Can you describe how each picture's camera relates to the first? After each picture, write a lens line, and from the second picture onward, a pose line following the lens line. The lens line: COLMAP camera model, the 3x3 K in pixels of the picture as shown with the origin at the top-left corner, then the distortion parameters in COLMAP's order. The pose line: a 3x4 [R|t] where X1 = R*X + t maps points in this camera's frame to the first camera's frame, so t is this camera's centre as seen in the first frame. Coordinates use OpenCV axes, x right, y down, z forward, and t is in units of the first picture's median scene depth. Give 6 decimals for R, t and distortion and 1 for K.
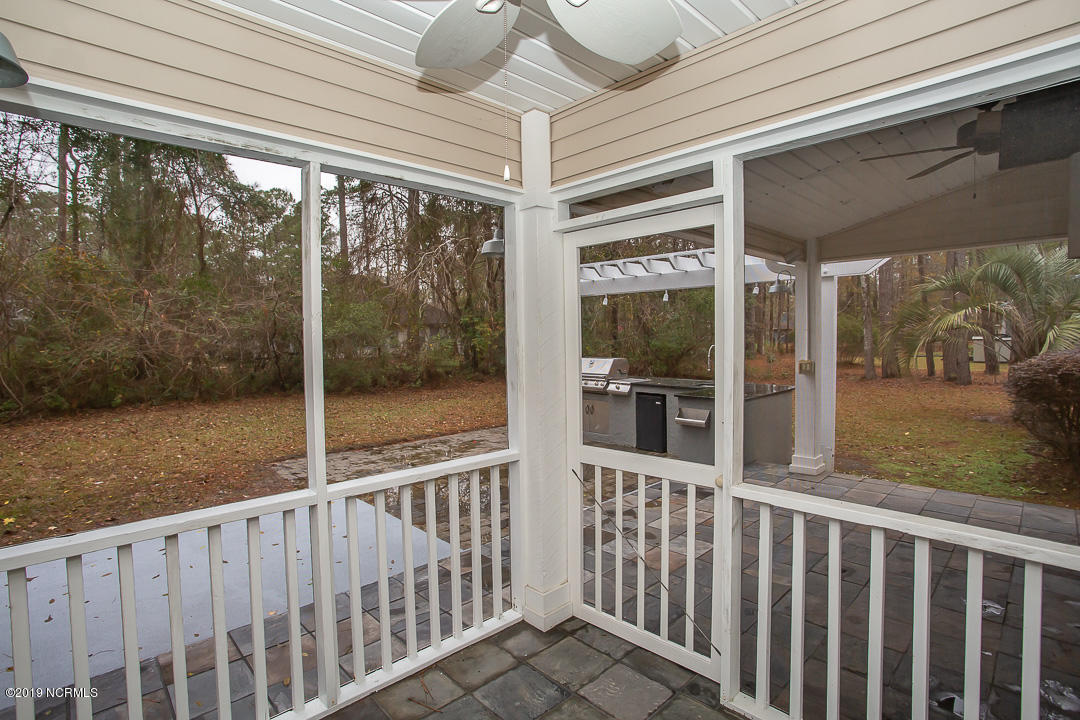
lens RADIAL K [[526.2, 0, 541.4], [0, 526.2, 360.2], [0, 0, 1]] dist [-0.040880, 0.008205]
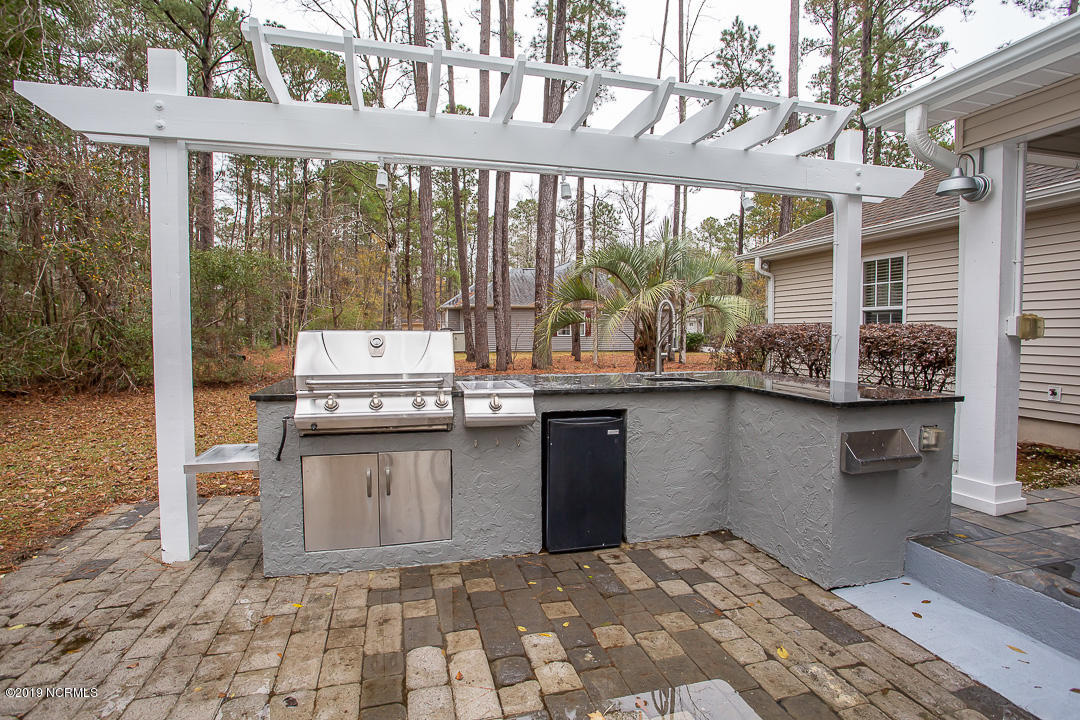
lens RADIAL K [[526.2, 0, 537.6], [0, 526.2, 358.9], [0, 0, 1]] dist [-0.040880, 0.008205]
pose [[0.483891, -0.036718, 0.874358, -0.148160], [0.036326, 0.999101, 0.021853, 0.011402], [-0.874374, 0.021187, 0.484790, 0.753889]]
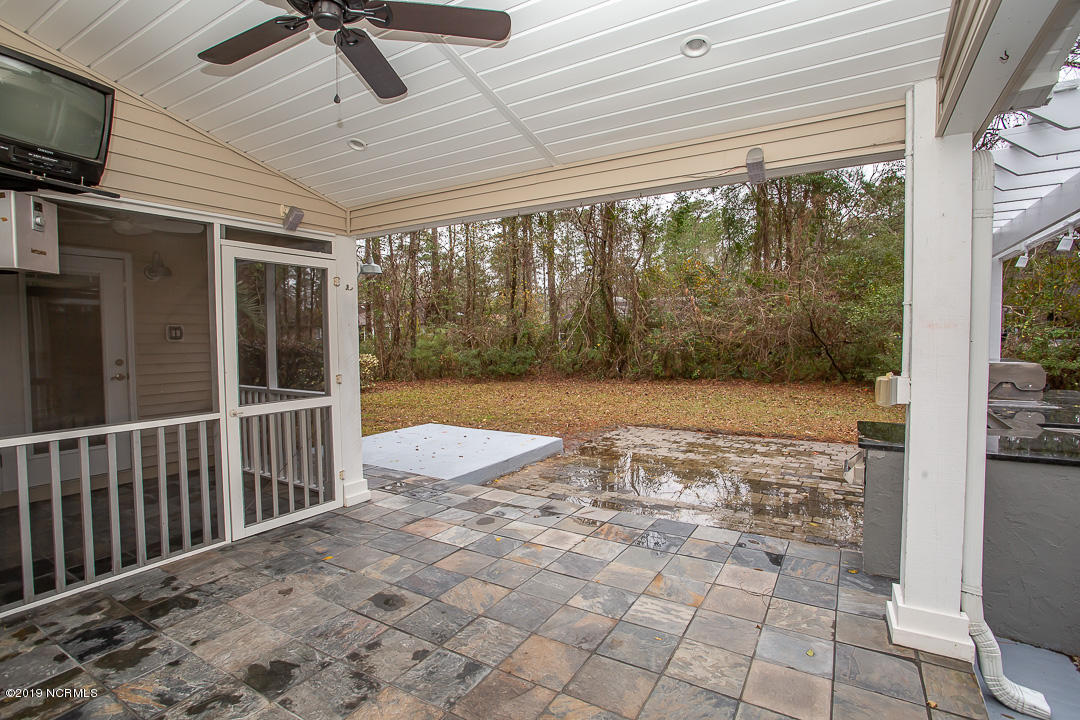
lens RADIAL K [[526.2, 0, 542.6], [0, 526.2, 358.3], [0, 0, 1]] dist [-0.040880, 0.008205]
pose [[0.261390, 0.050823, -0.963894, 0.537107], [-0.031350, 0.998533, 0.044148, -0.015732], [0.964724, 0.018679, 0.262600, 0.376872]]
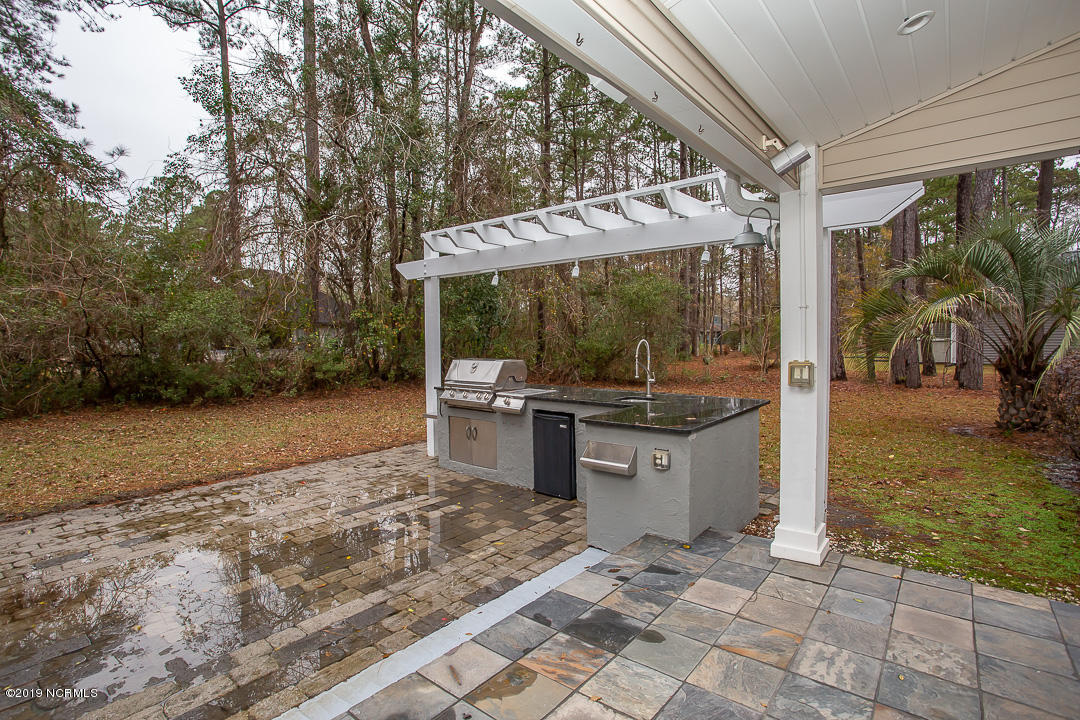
lens RADIAL K [[526.2, 0, 542.1], [0, 526.2, 350.5], [0, 0, 1]] dist [-0.040880, 0.008205]
pose [[0.993042, -0.000866, 0.117759, 0.103563], [0.003664, 0.999716, -0.023545, 0.000490], [-0.117705, 0.023813, 0.992763, 0.297922]]
